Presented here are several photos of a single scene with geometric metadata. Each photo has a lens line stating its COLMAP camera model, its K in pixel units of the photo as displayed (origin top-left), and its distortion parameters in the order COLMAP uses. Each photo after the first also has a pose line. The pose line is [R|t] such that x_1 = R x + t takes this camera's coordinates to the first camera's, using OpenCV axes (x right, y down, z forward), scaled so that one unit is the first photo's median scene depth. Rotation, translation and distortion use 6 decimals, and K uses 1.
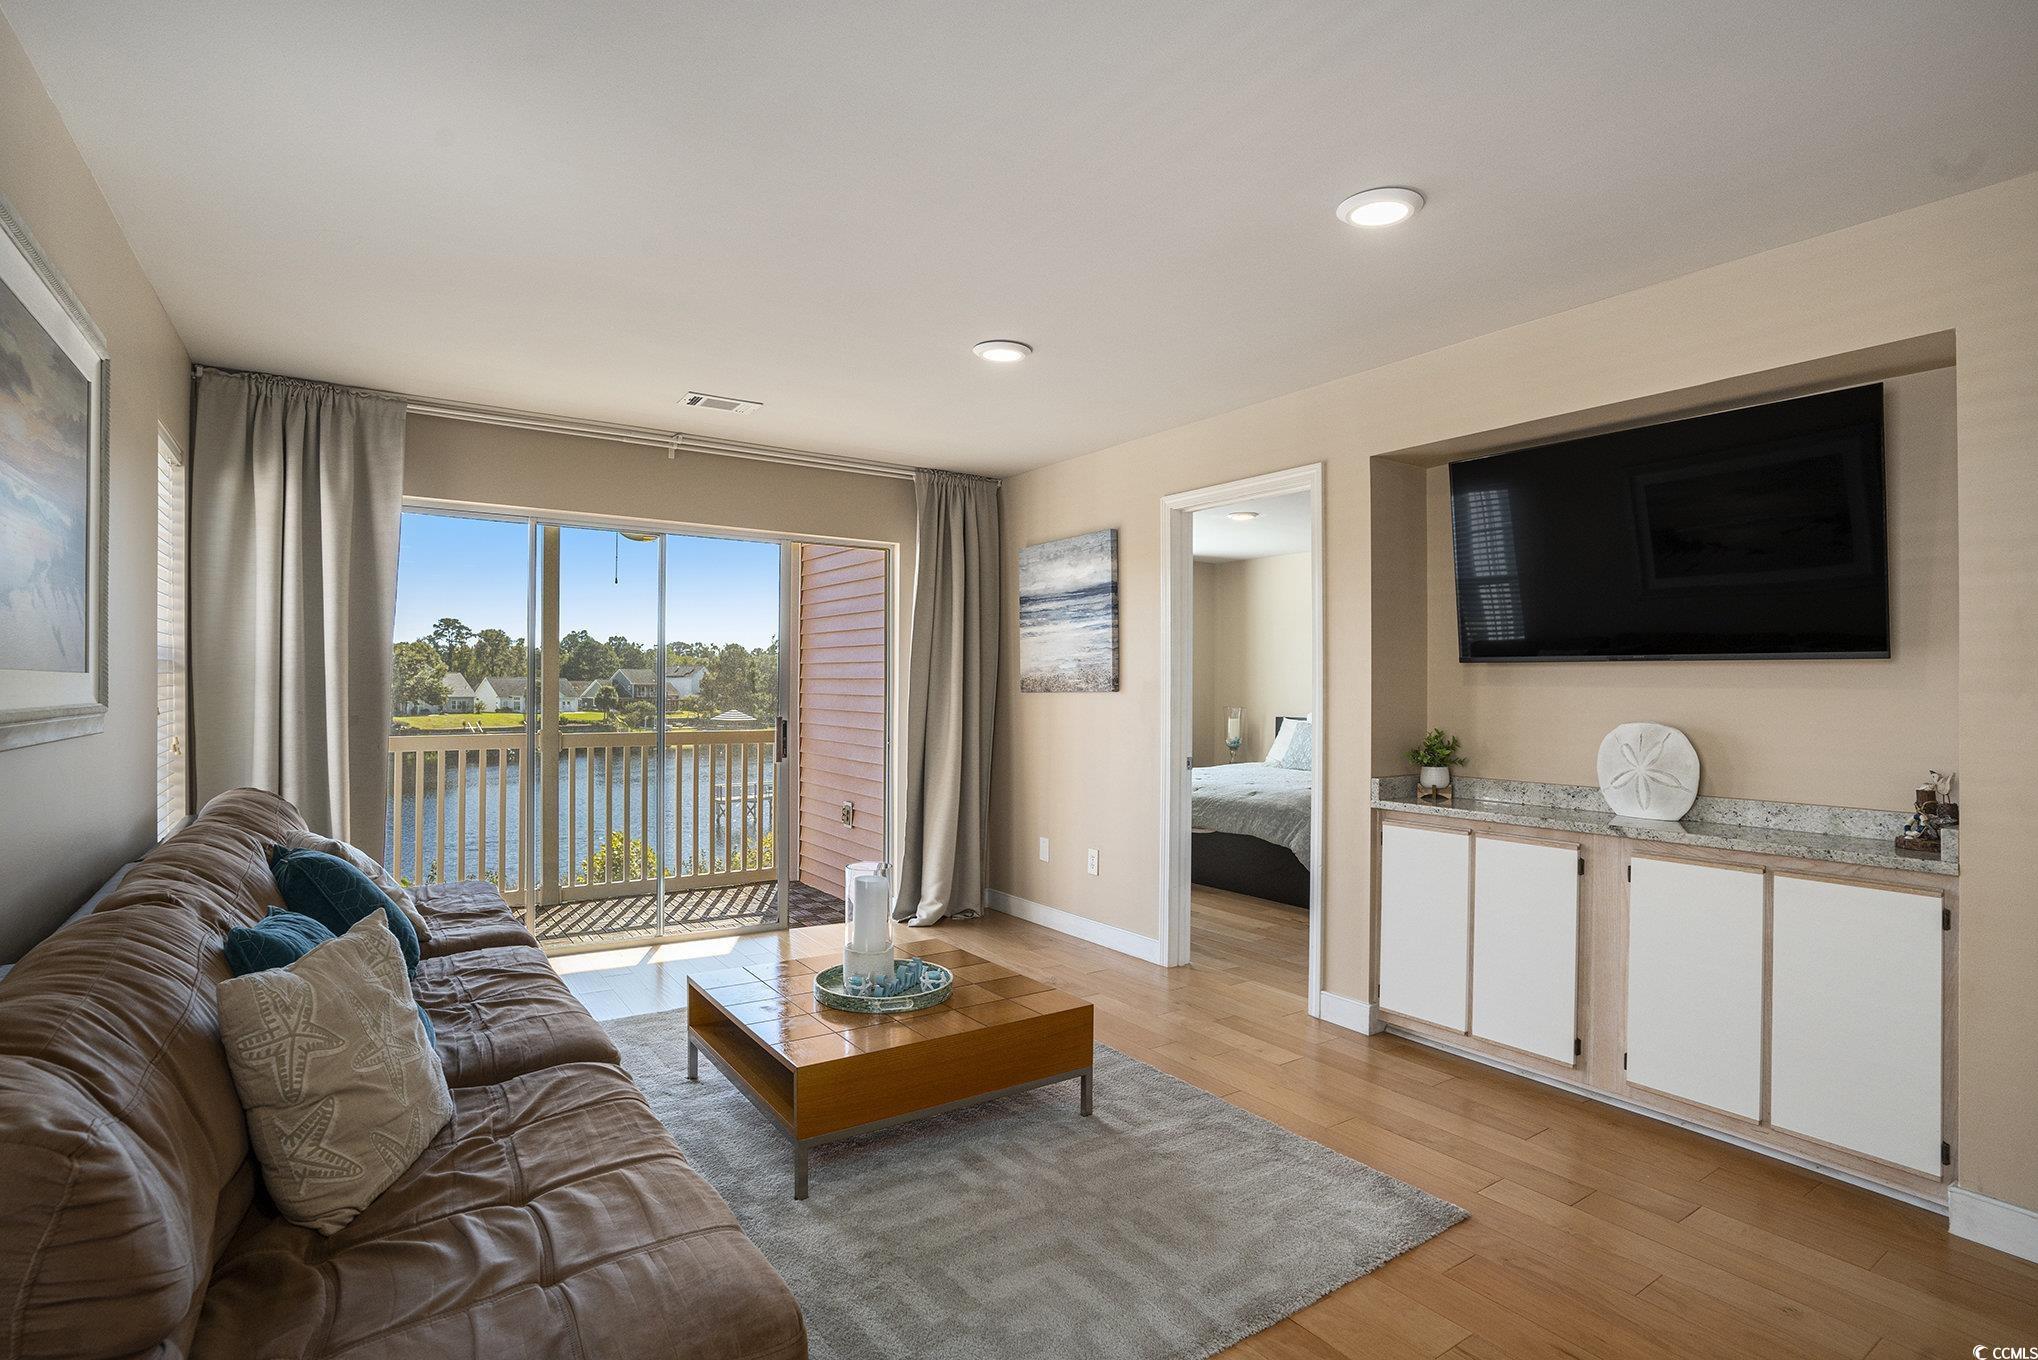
lens RADIAL K [[1001.1, 0, 1014.3], [0, 1001.1, 681.4], [0, 0, 1]] dist [-0.089402, 0.040308]
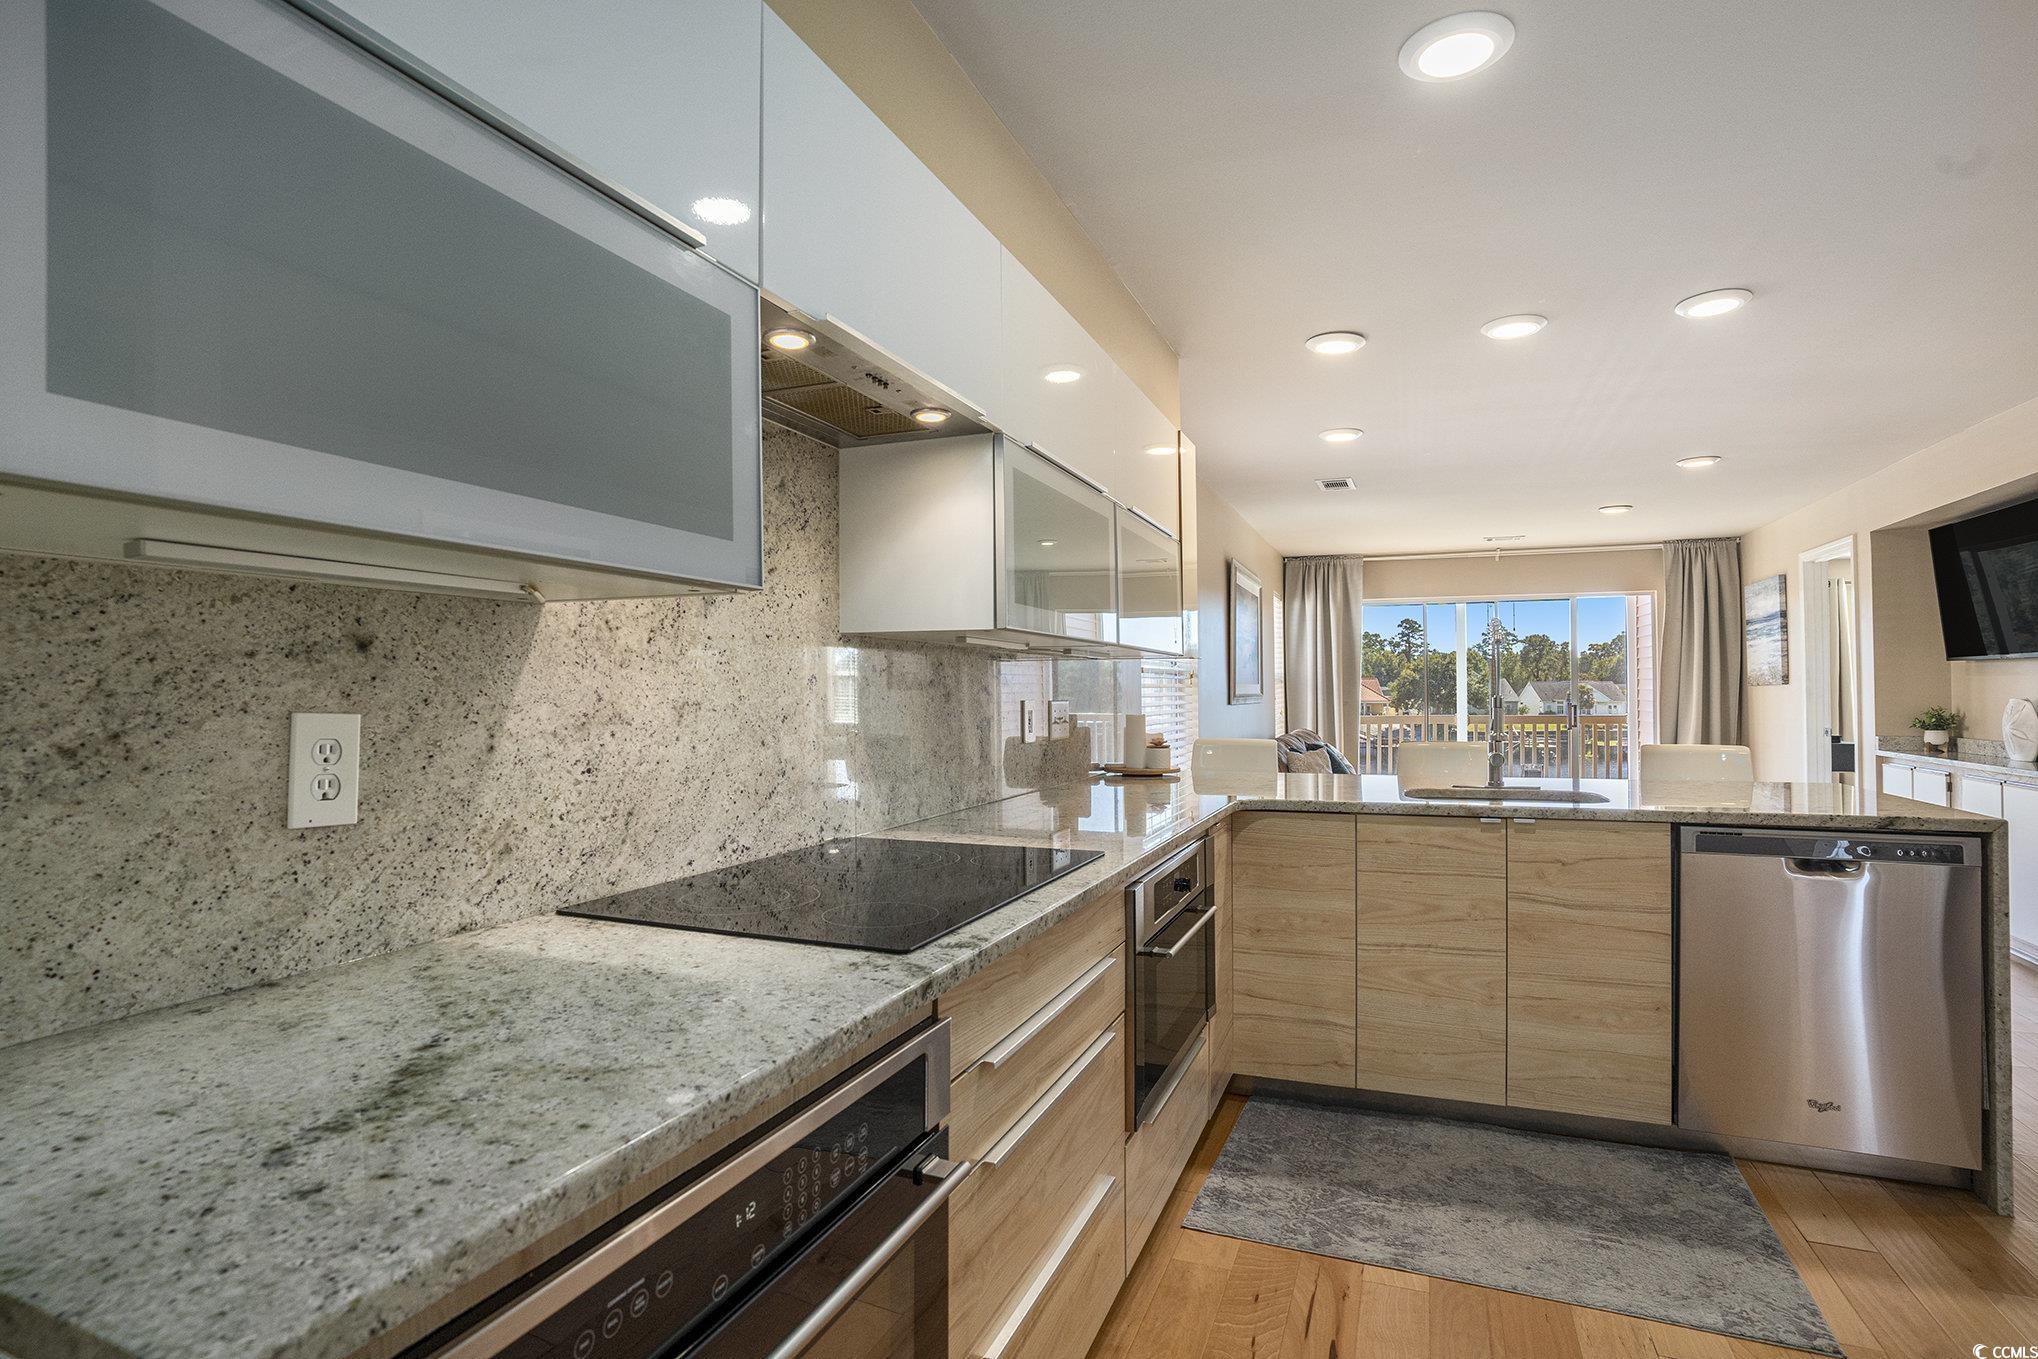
lens RADIAL K [[1001.1, 0, 1014.3], [0, 1001.1, 680.9], [0, 0, 1]] dist [-0.089402, 0.040308]
pose [[0.553183, -0.019872, -0.832822, 0.653875], [0.015410, 0.999788, -0.013620, 0.006855], [0.832917, -0.005299, 0.553373, -0.737880]]
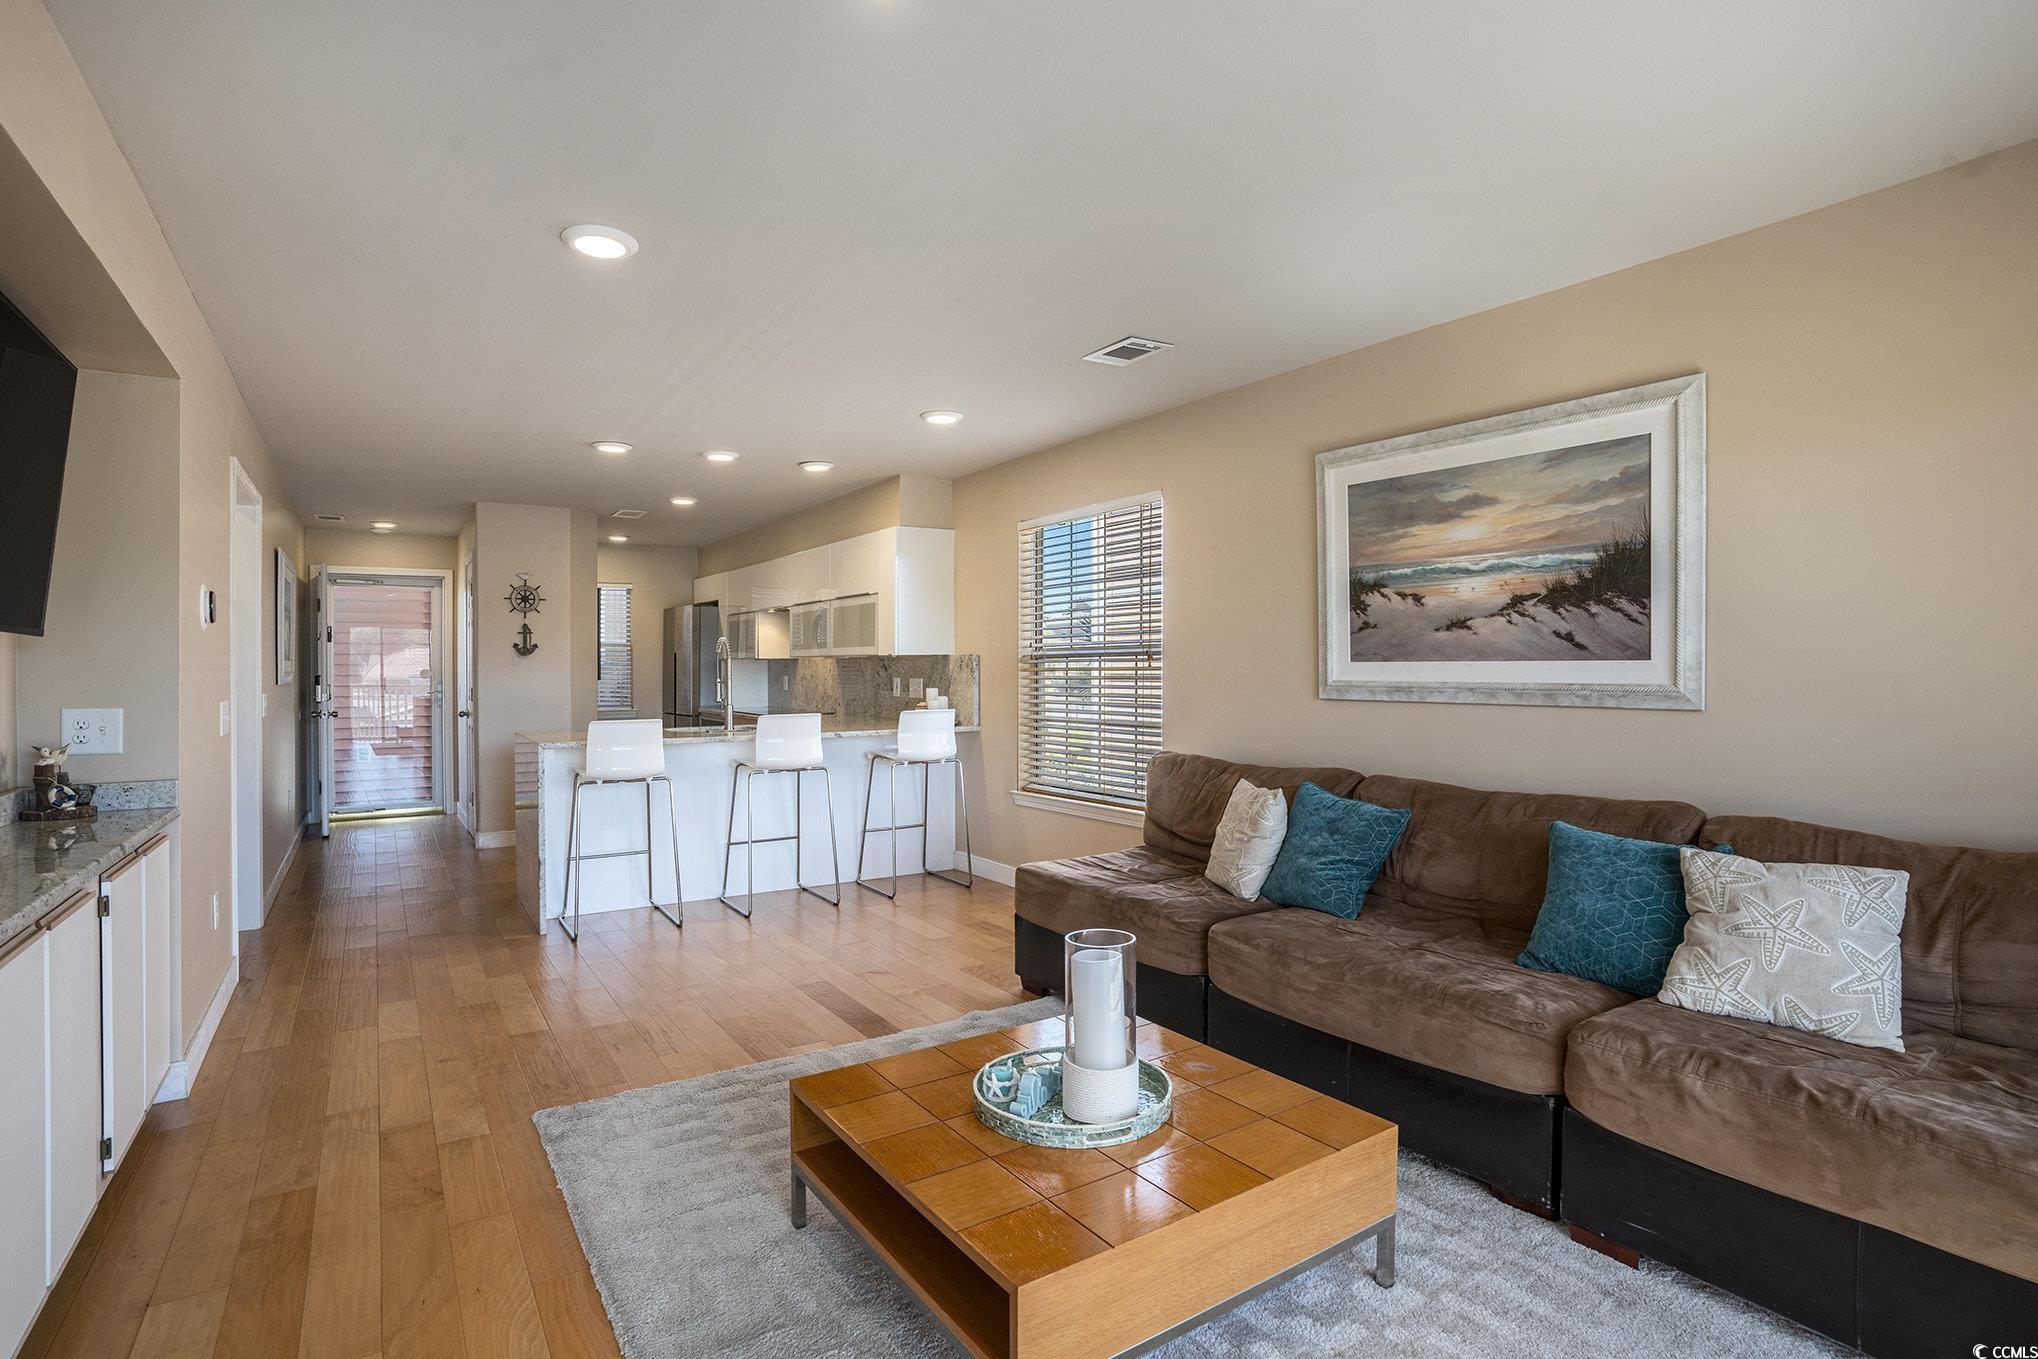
lens RADIAL K [[1001.1, 0, 1014.3], [0, 1001.1, 680.9], [0, 0, 1]] dist [-0.089402, 0.040308]
pose [[-0.999941, -0.002354, 0.010581, -0.057790], [-0.002286, 0.999977, 0.006430, 0.006458], [-0.010595, 0.006406, -0.999923, 1.053417]]
